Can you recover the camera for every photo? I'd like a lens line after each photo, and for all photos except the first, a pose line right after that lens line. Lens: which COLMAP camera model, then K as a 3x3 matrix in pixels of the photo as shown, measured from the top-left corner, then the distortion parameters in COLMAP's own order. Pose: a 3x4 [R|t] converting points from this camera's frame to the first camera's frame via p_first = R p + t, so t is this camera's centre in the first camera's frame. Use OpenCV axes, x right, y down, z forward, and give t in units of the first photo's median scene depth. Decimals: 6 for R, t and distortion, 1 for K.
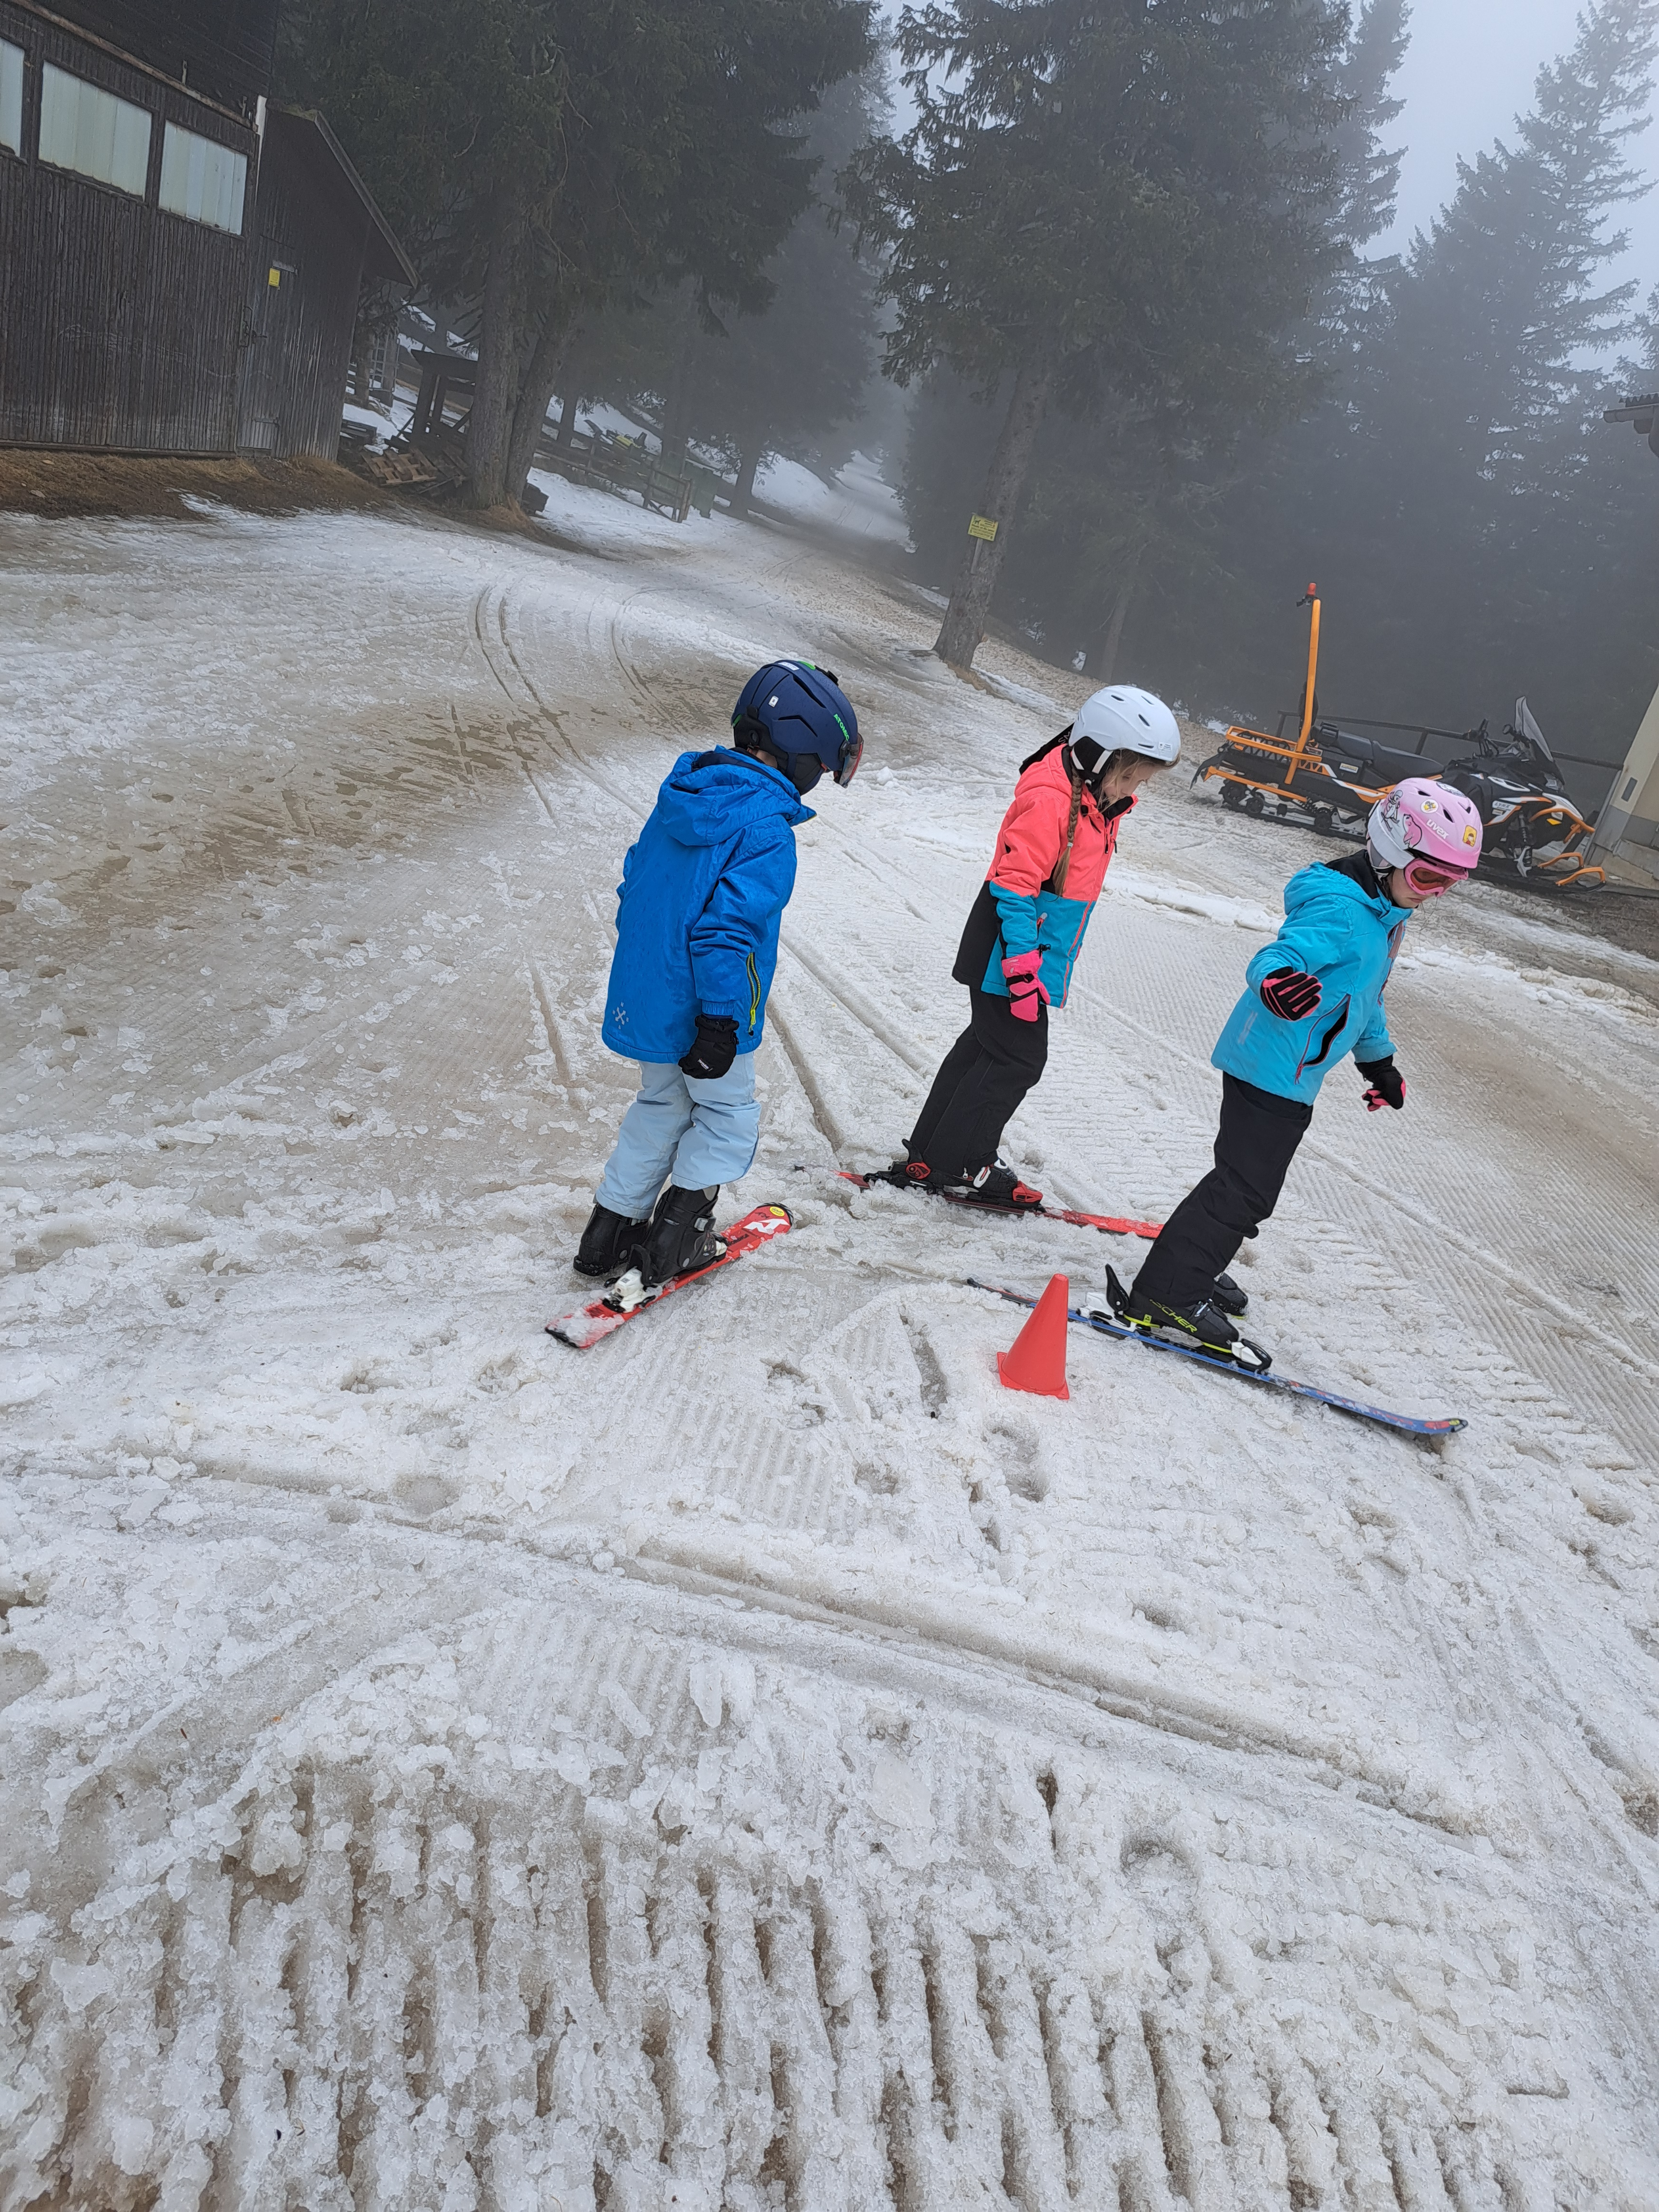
lens RADIAL K [[1570.1, 0, 865.5], [0, 1570.1, 1062.3], [0, 0, 1]] dist [0.059446, -0.031652]
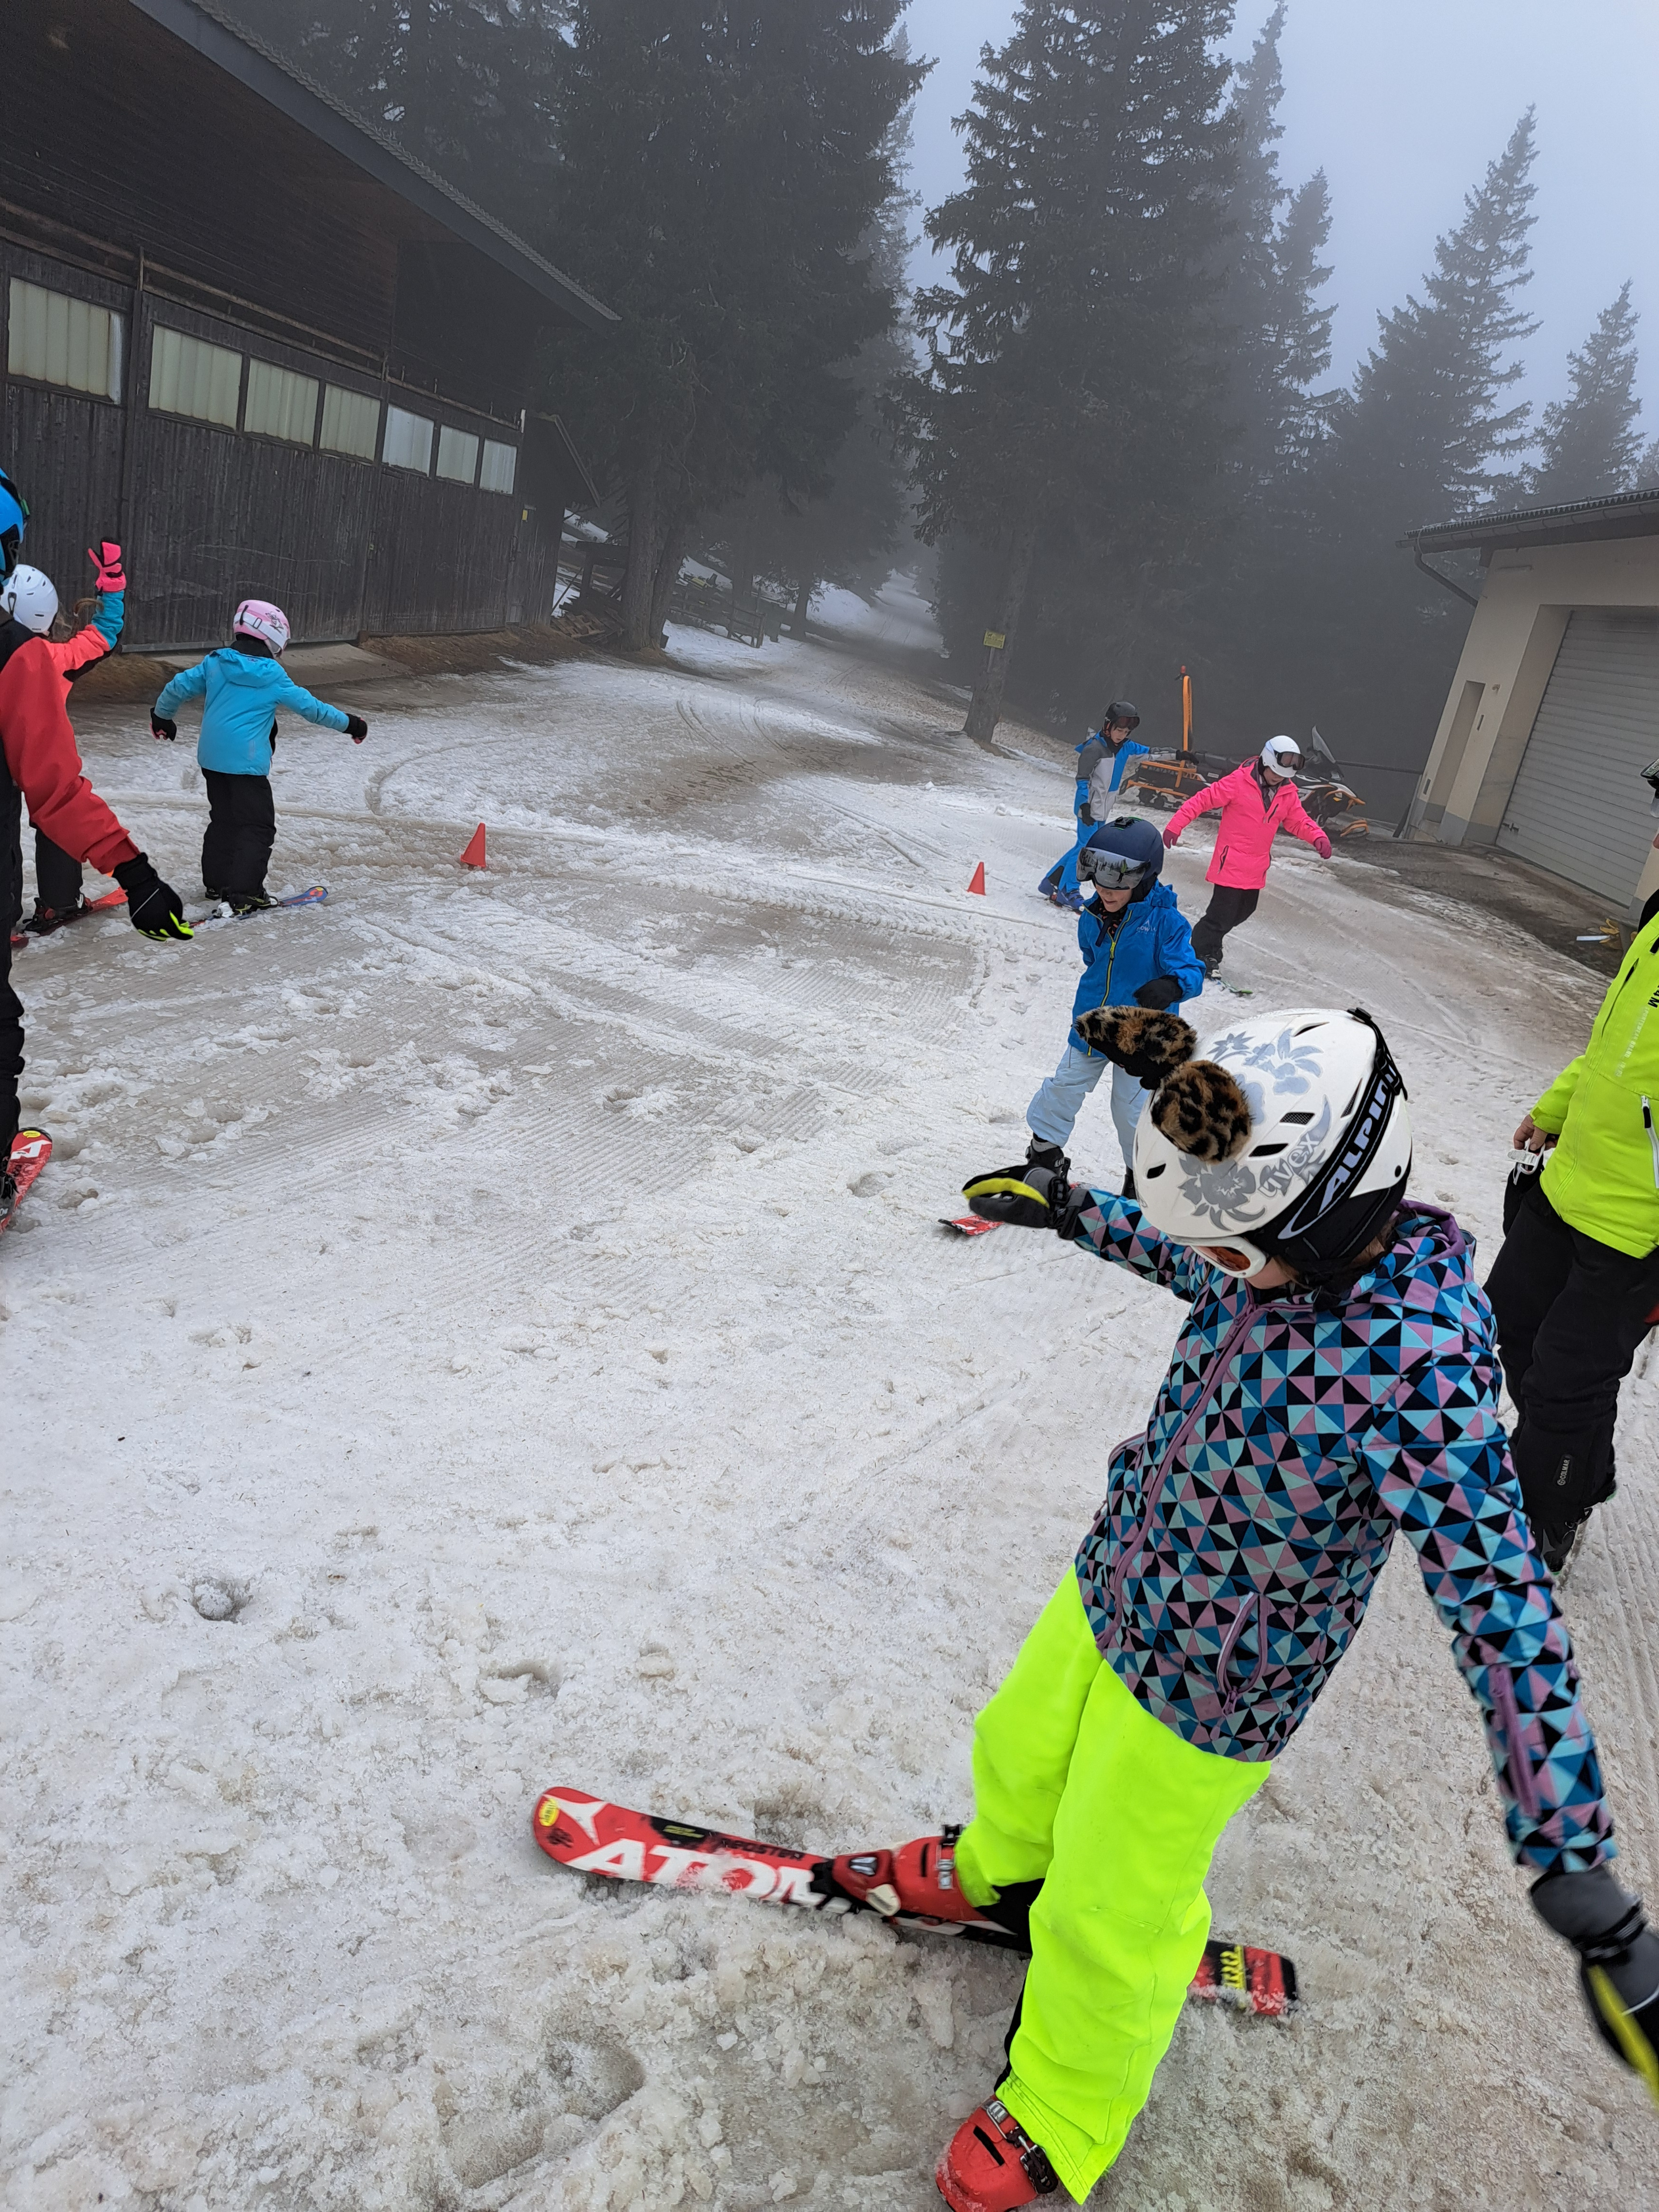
lens RADIAL K [[1570.1, 0, 853.1], [0, 1570.1, 1088.9], [0, 0, 1]] dist [0.059446, -0.031652]
pose [[0.997697, -0.050402, -0.045388, -0.002897], [0.048213, 0.997679, -0.048081, 0.066406], [0.047706, 0.045782, 0.997812, -0.211907]]
